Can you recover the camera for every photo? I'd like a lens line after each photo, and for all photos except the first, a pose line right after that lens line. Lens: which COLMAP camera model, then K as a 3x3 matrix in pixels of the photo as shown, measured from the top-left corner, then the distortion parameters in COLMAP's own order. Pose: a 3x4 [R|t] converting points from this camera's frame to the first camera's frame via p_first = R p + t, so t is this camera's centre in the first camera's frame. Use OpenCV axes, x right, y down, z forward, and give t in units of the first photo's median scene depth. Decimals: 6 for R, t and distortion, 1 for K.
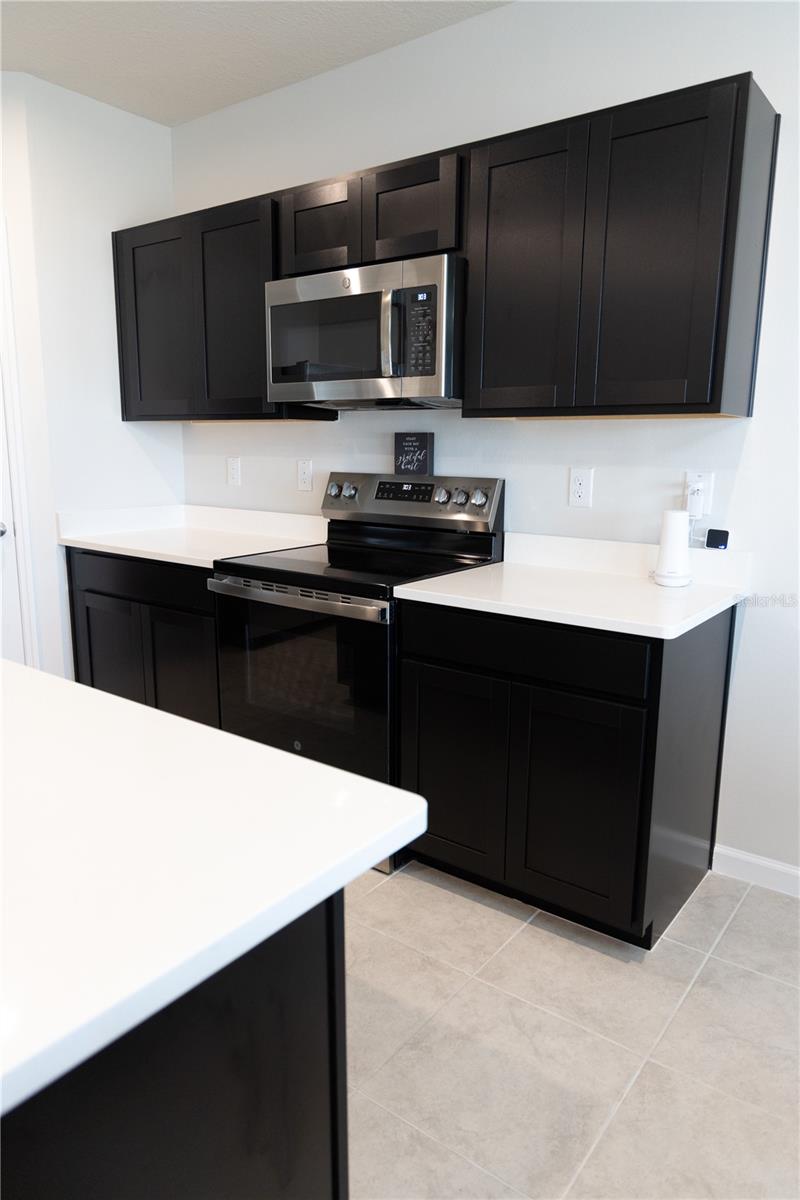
lens RADIAL K [[802.5, 0, 400.0], [0, 802.5, 600.0], [0, 0, 1]] dist [0.002374, 0.002257]
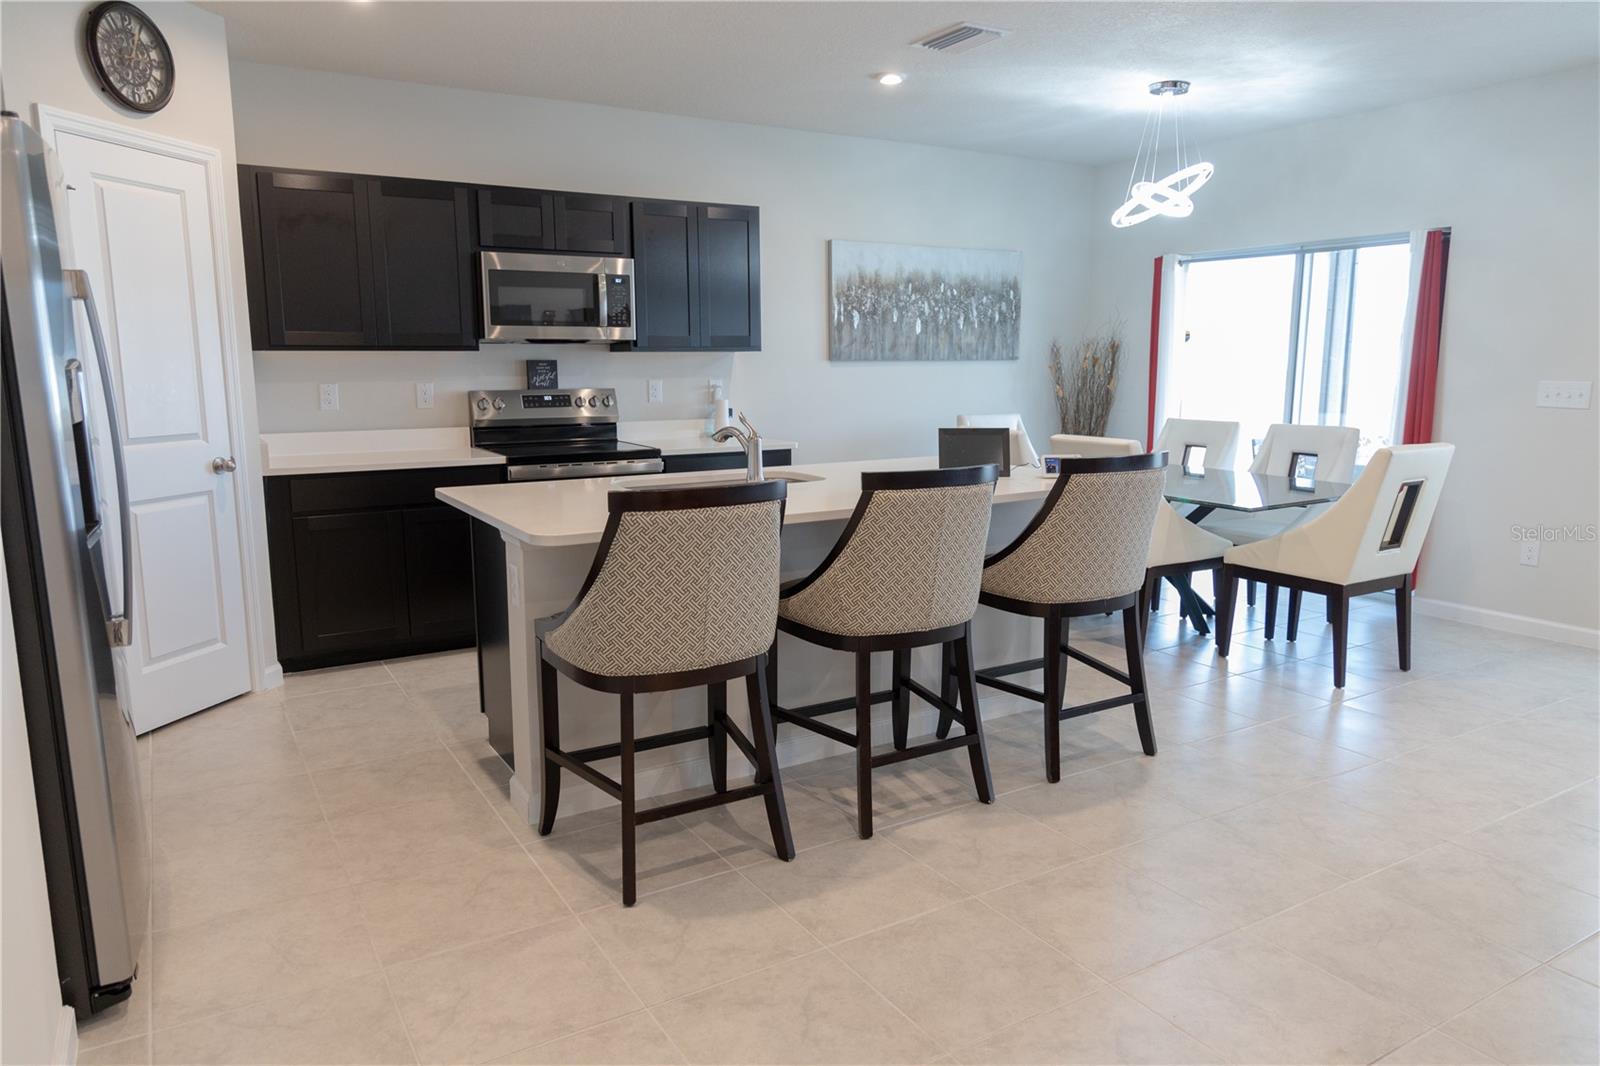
lens RADIAL K [[1051.6, 0, 792.6], [0, 1051.6, 533.9], [0, 0, 1]] dist [0.000819, 0.000334]
pose [[0.373632, -0.161470, 0.913415, -1.625033], [0.186328, 0.977725, 0.096622, -0.003925], [-0.908670, 0.134094, 0.395396, -0.107188]]
